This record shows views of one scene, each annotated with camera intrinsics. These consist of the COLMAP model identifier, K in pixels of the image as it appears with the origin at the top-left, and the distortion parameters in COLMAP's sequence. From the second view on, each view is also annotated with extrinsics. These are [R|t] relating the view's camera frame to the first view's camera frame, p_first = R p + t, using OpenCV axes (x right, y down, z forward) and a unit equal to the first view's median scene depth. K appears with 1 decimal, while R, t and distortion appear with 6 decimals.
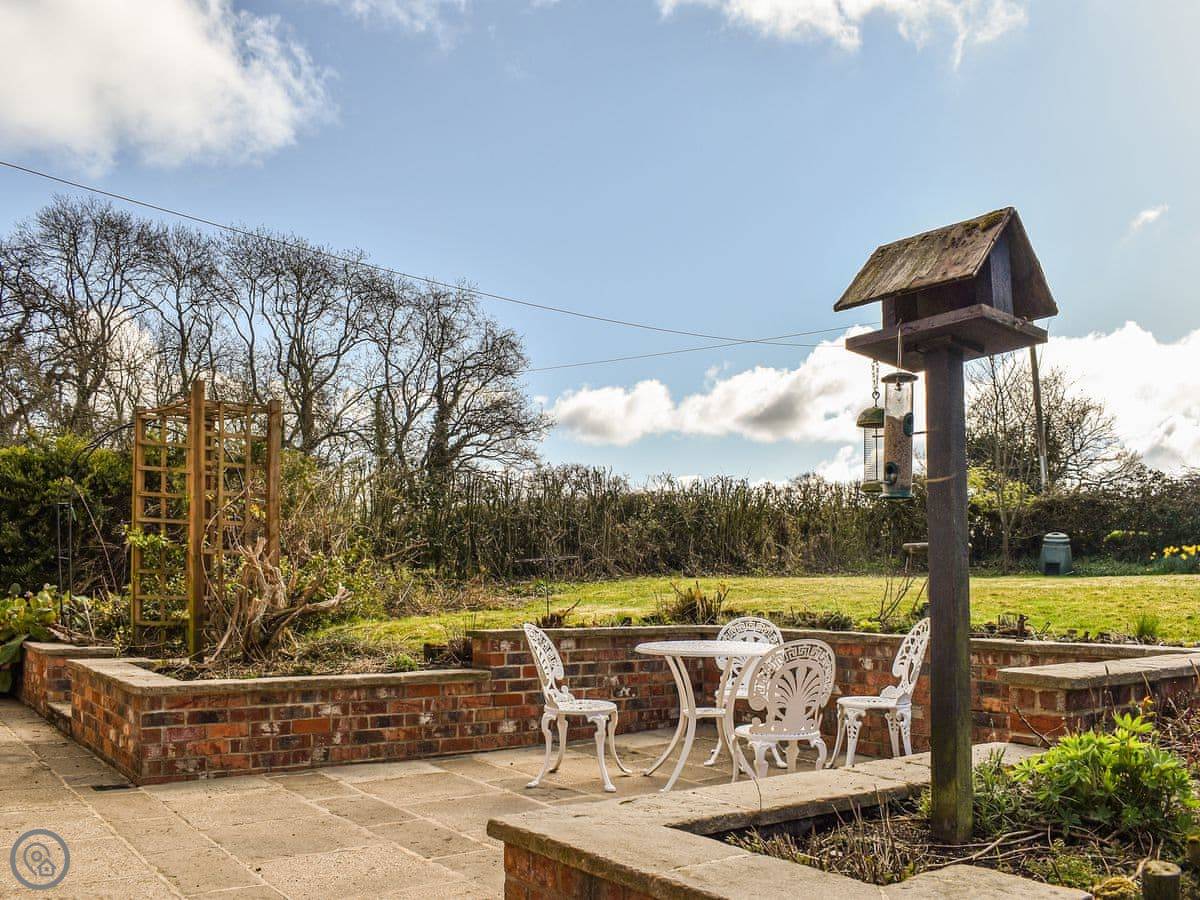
lens RADIAL K [[1102.9, 0, 601.0], [0, 1102.9, 392.4], [0, 0, 1]] dist [-0.090388, 0.009857]
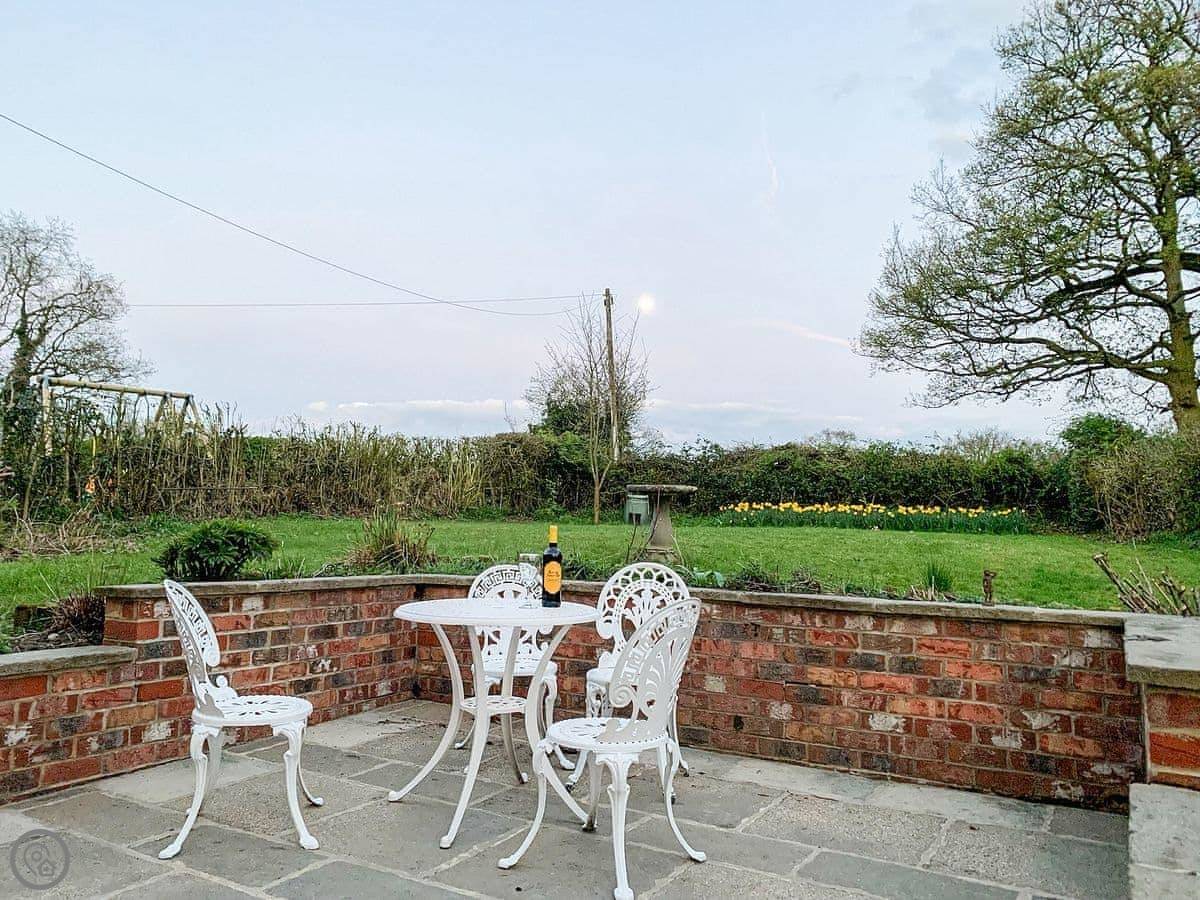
lens RADIAL K [[931.3, 0, 573.9], [0, 931.3, 406.7], [0, 0, 1]] dist [0.024473, 0.005478]
pose [[0.922069, 0.062411, 0.381960, -0.076354], [-0.077233, 0.996734, 0.023580, 0.068461], [-0.379241, -0.051243, 0.923878, 0.352369]]
